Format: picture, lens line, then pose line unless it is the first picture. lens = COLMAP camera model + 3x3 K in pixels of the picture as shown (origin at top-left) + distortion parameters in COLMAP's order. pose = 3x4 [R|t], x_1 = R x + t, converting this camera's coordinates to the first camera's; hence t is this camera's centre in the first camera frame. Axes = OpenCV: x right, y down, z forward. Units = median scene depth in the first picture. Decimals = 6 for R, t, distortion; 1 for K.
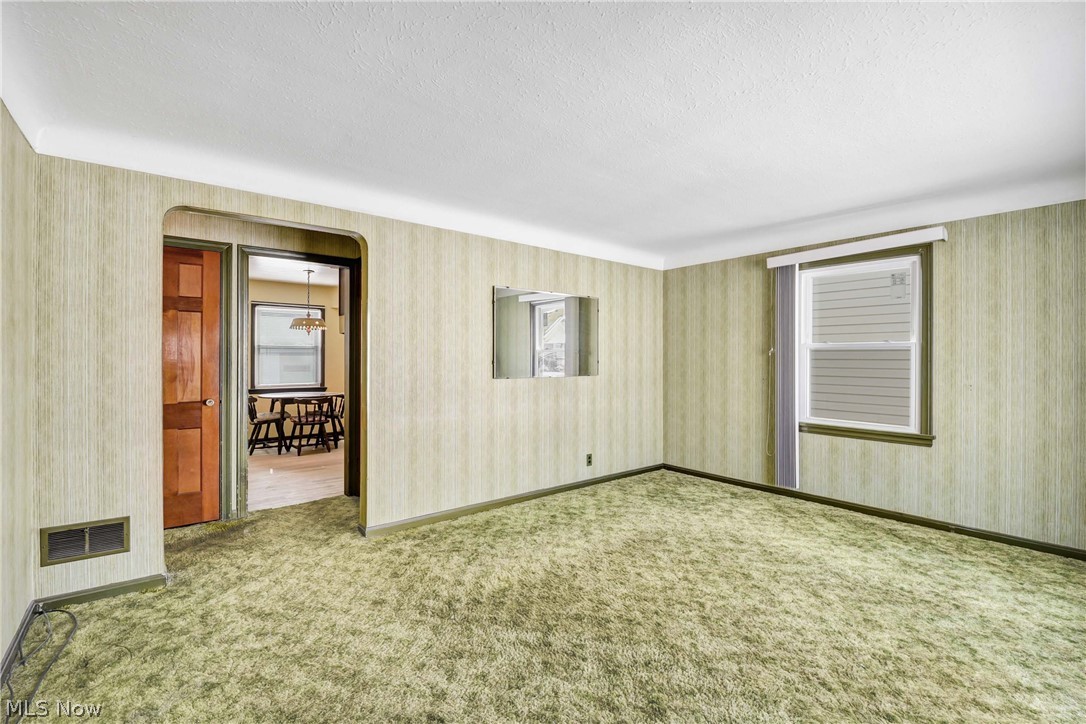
lens RADIAL K [[487.3, 0, 550.3], [0, 487.3, 359.0], [0, 0, 1]] dist [-0.001235, -0.002793]
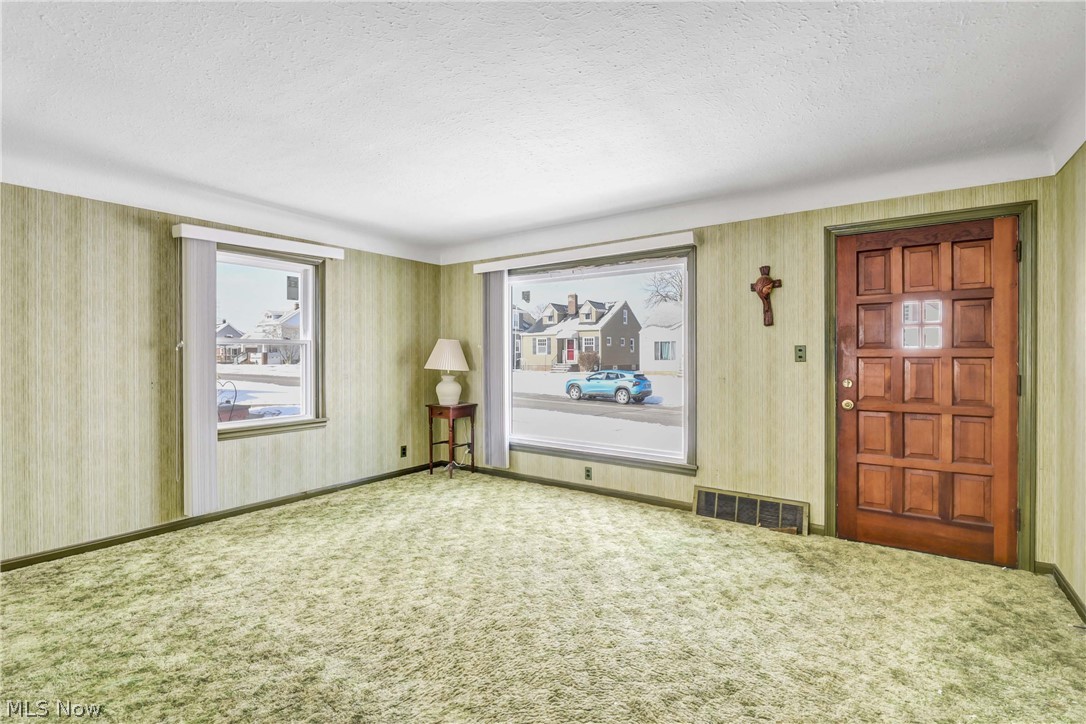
lens RADIAL K [[491.0, 0, 556.3], [0, 491.0, 357.8], [0, 0, 1]] dist [-0.002397, -0.001618]
pose [[-0.267234, -0.007255, 0.963604, -0.524674], [0.003473, 0.999958, 0.008491, -0.000677], [-0.963625, 0.005616, -0.267198, 0.742816]]
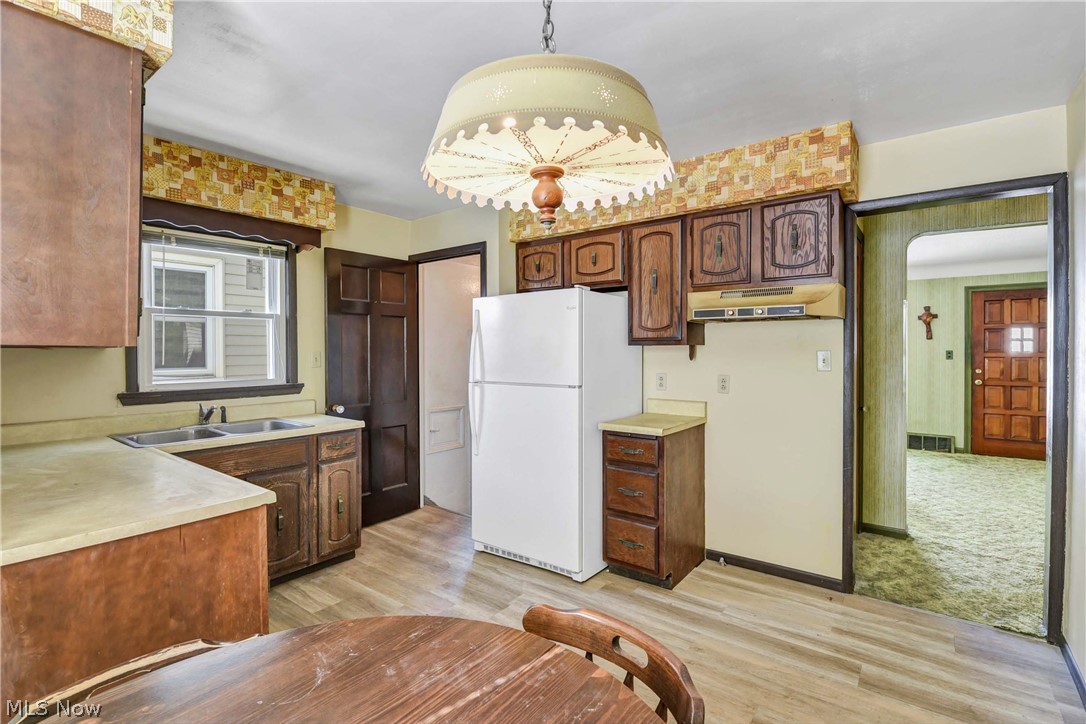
lens RADIAL K [[491.0, 0, 564.2], [0, 491.0, 356.3], [0, 0, 1]] dist [-0.002397, -0.001618]
pose [[-0.236795, -0.012230, 0.971483, -1.031439], [0.003276, 0.999905, 0.013386, -0.019747], [-0.971554, 0.006352, -0.236732, 1.651973]]
